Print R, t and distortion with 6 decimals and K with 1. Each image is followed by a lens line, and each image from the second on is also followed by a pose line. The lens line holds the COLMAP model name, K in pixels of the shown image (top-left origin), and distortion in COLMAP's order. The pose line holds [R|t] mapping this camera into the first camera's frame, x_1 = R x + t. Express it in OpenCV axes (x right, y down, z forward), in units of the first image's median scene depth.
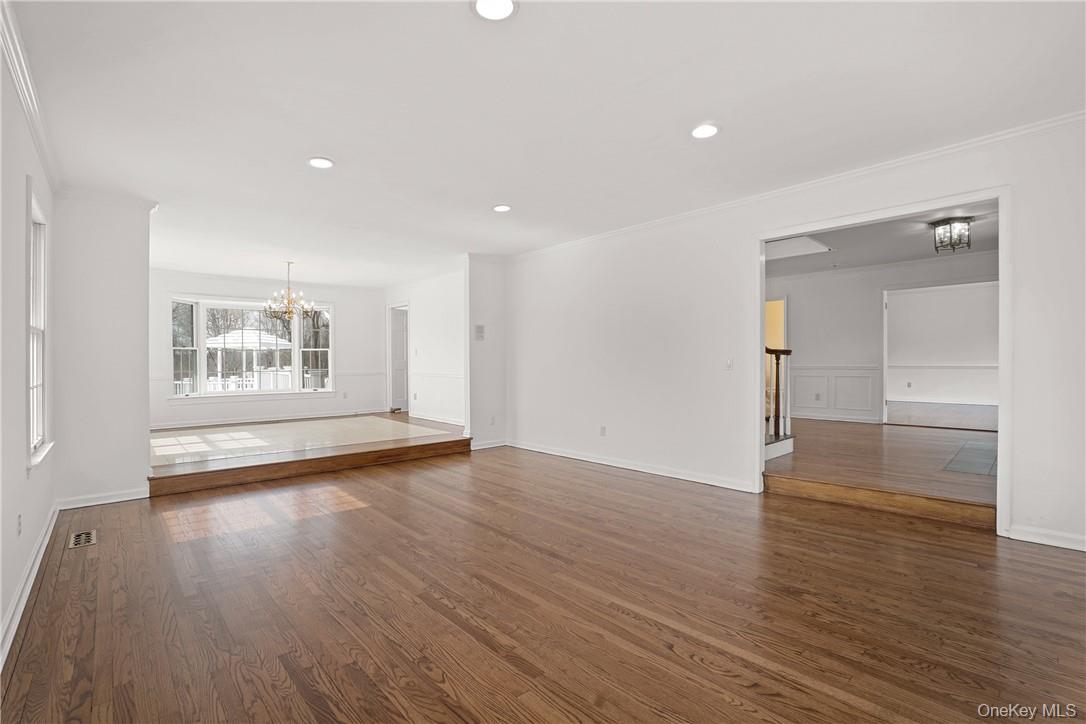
lens RADIAL K [[482.3, 0, 543.5], [0, 482.3, 354.0], [0, 0, 1]] dist [-0.063714, 0.020803]
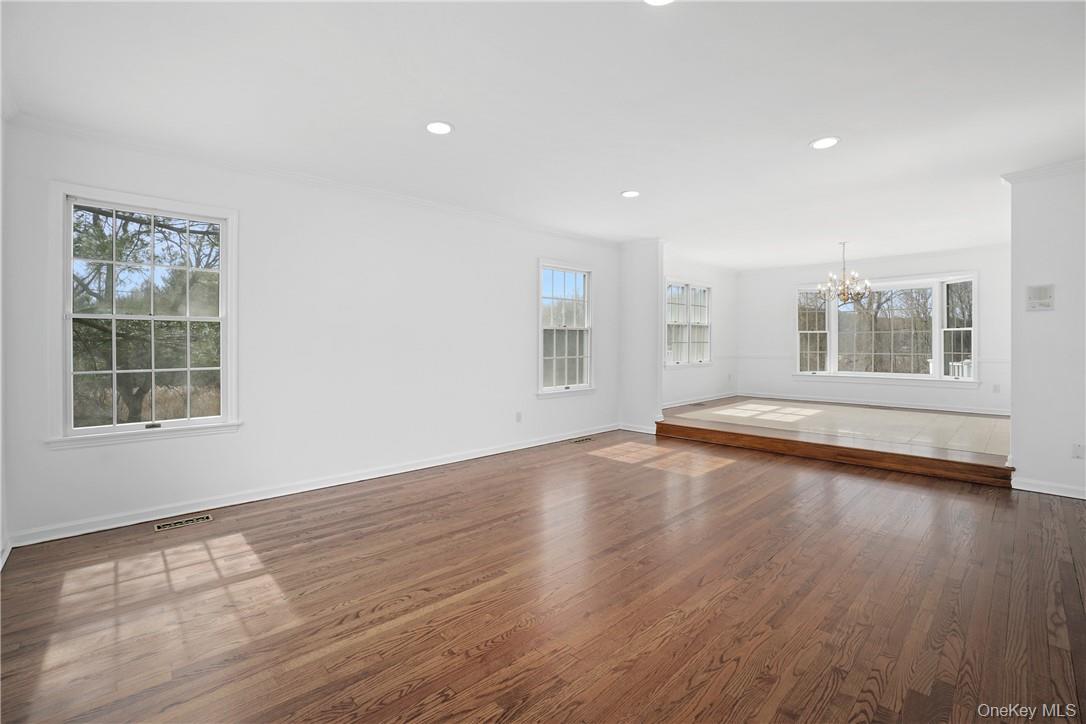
lens RADIAL K [[482.3, 0, 543.5], [0, 482.3, 354.0], [0, 0, 1]] dist [-0.063714, 0.020803]
pose [[0.022501, 0.026764, -0.999389, 1.286191], [0.018209, 0.999465, 0.027176, -0.005502], [0.999581, -0.018809, 0.022002, 1.123807]]
